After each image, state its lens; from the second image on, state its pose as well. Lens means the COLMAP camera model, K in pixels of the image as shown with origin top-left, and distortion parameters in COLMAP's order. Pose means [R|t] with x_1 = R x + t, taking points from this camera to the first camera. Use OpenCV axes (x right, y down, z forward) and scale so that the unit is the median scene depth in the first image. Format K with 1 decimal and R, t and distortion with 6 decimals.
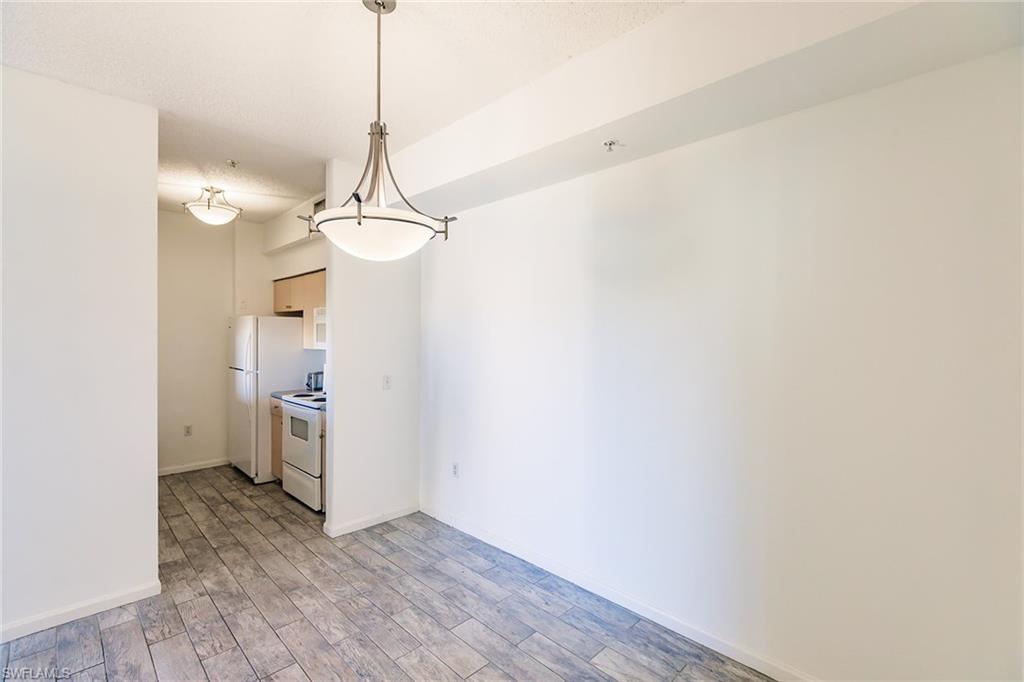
lens RADIAL K [[445.1, 0, 499.1], [0, 445.1, 341.9], [0, 0, 1]] dist [-0.013128, -0.000237]
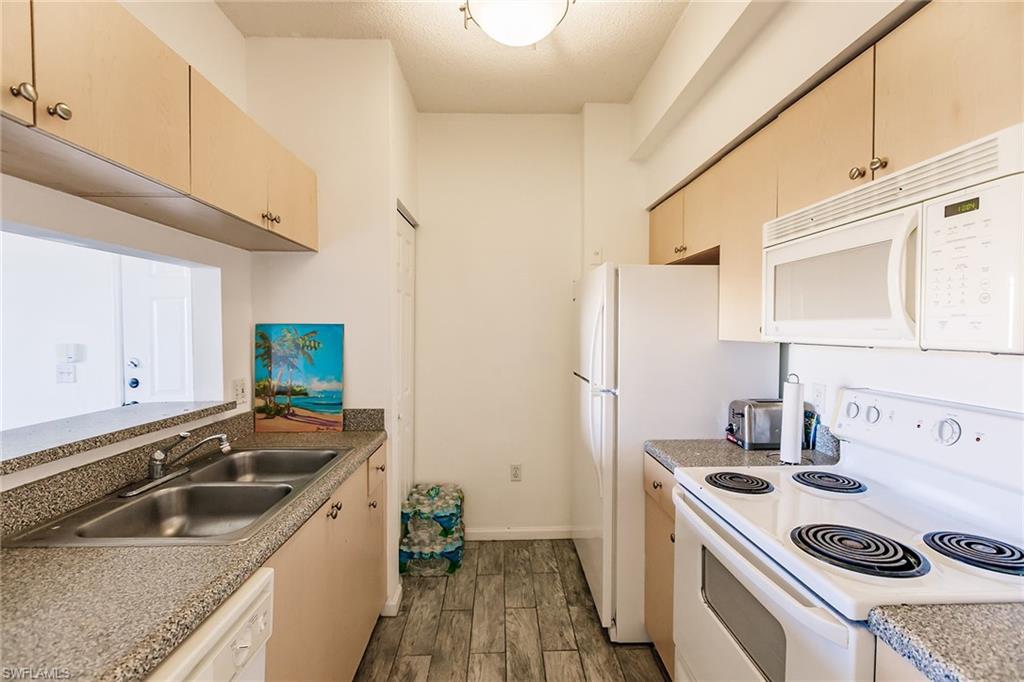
lens RADIAL K [[452.4, 0, 508.5], [0, 452.4, 338.2], [0, 0, 1]] dist [0.002950, -0.000278]
pose [[0.722597, 0.005763, -0.691246, -0.496954], [0.000780, 0.999958, 0.009152, 0.016265], [0.691269, -0.007152, 0.722562, 0.958646]]
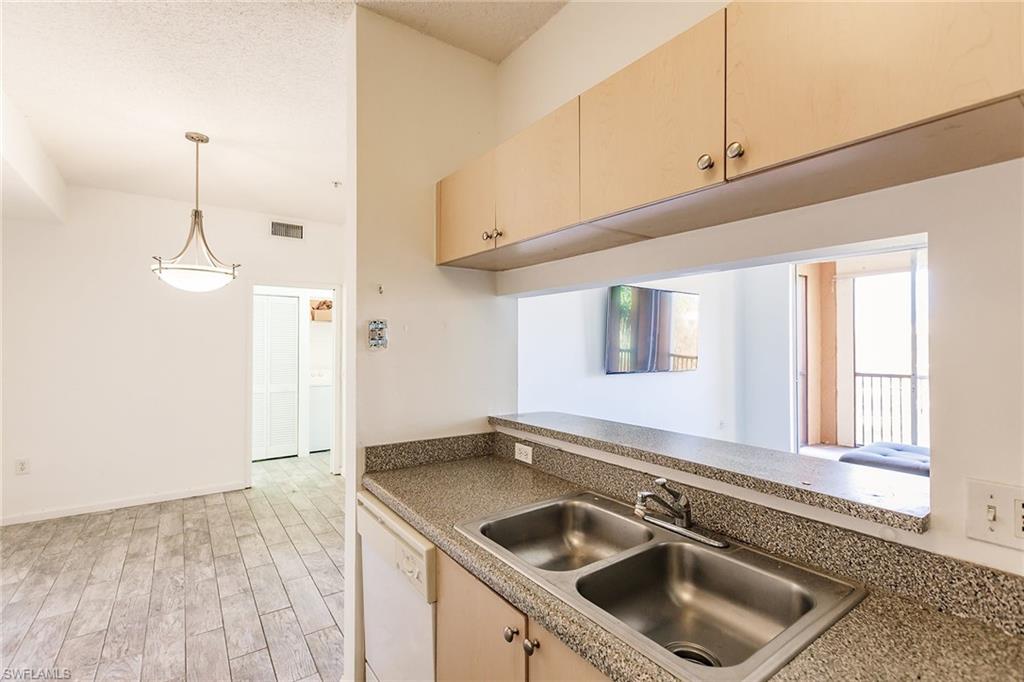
lens RADIAL K [[464.5, 0, 512.0], [0, 464.5, 341.0], [0, 0, 1]] dist [0.004438, -0.000453]
pose [[-0.986827, -0.007621, 0.161599, -1.056892], [-0.007293, 0.999970, 0.002621, -0.004389], [-0.161614, 0.001408, -0.986853, 1.546848]]
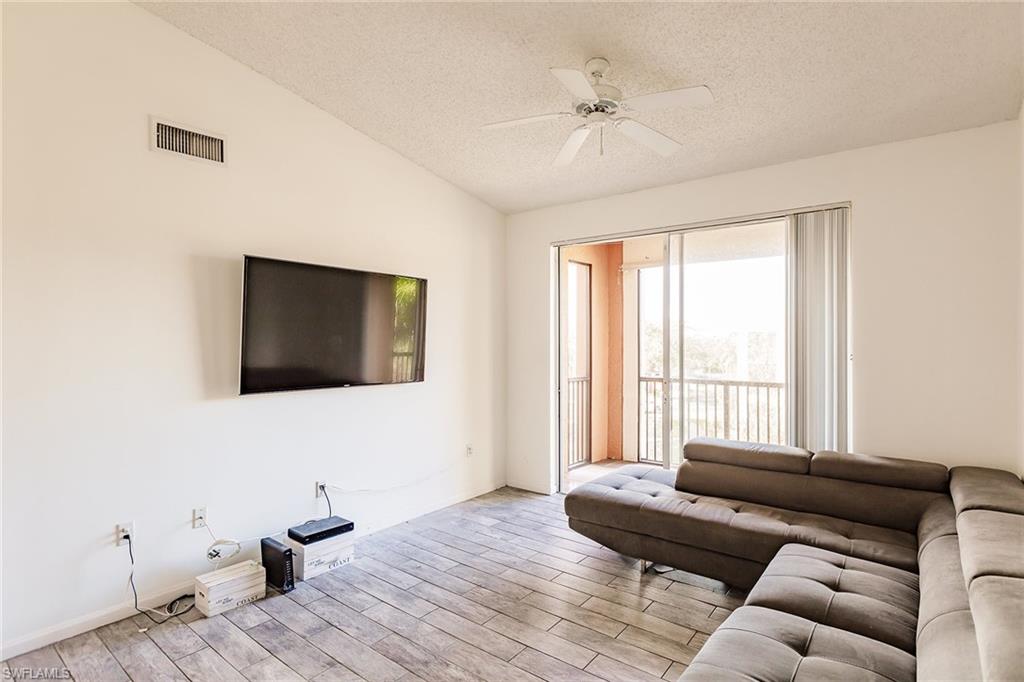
lens RADIAL K [[515.9, 0, 519.0], [0, 515.9, 342.0], [0, 0, 1]] dist [-0.002413, -0.000556]
pose [[-0.992792, -0.008719, -0.119531, -1.592900], [-0.009937, 0.999905, 0.009595, -0.023186], [0.119436, 0.010714, -0.992784, 1.139448]]
